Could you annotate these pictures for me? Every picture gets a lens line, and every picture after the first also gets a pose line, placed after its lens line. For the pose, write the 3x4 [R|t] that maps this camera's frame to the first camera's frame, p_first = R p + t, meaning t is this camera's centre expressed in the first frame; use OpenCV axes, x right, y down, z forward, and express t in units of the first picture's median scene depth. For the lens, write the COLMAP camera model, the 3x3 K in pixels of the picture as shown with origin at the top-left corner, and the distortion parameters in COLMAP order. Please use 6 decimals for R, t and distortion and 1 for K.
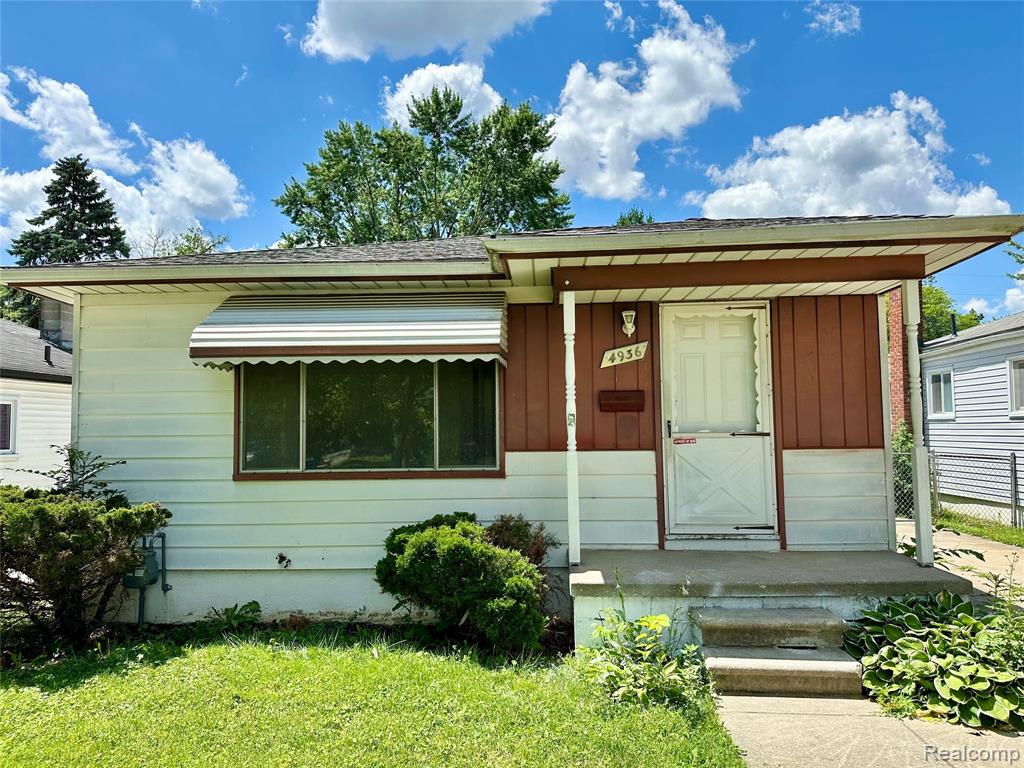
lens RADIAL K [[719.8, 0, 508.8], [0, 719.8, 382.1], [0, 0, 1]] dist [0.091558, -0.139440]
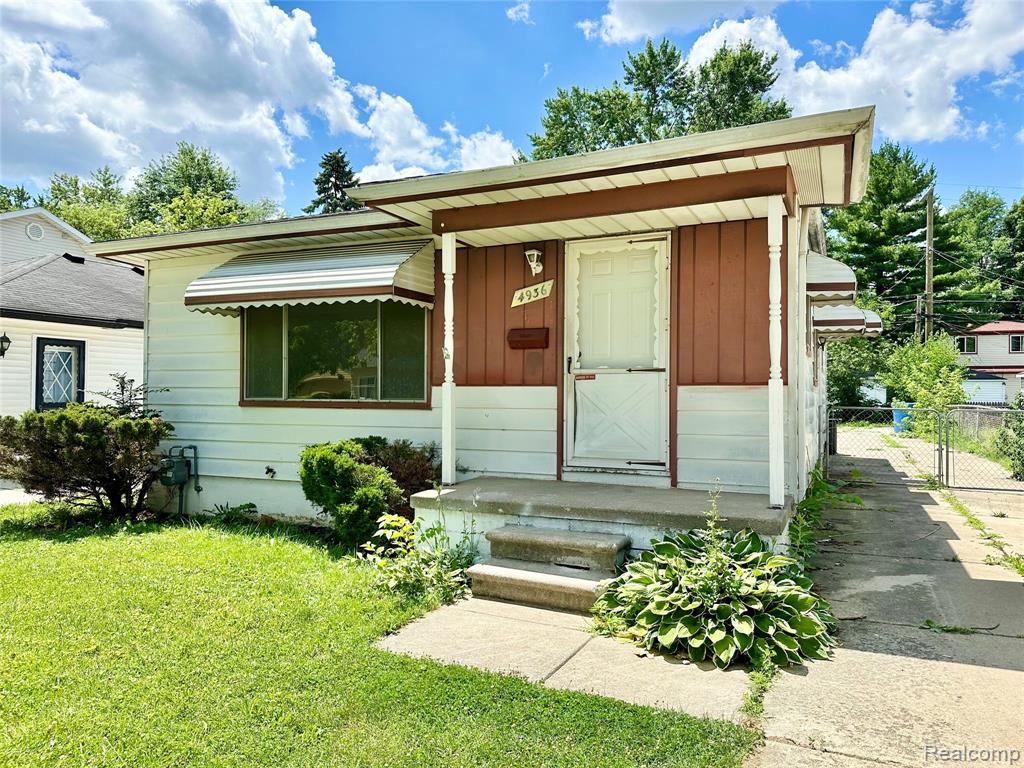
lens RADIAL K [[712.7, 0, 513.7], [0, 712.7, 387.6], [0, 0, 1]] dist [0.137955, -0.273028]
pose [[0.934183, 0.013603, -0.356534, 0.508208], [0.006309, 0.998487, 0.054627, 0.041151], [0.356738, -0.053281, 0.932684, 0.026603]]
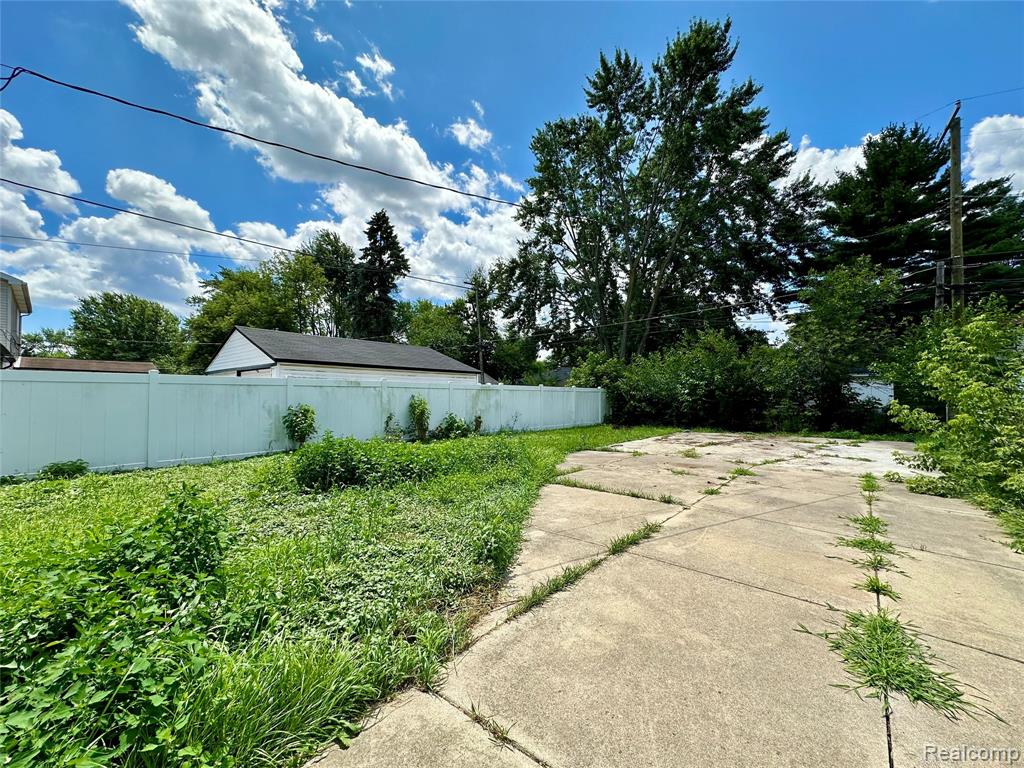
lens RADIAL K [[407.9, 0, 513.4], [0, 407.9, 383.0], [0, 0, 1]] dist [-0.002811, 0.000119]
pose [[0.795191, -0.008457, -0.606301, 0.860683], [0.031689, 0.999116, 0.027624, 0.208344], [0.605531, -0.041179, 0.794756, 2.791467]]
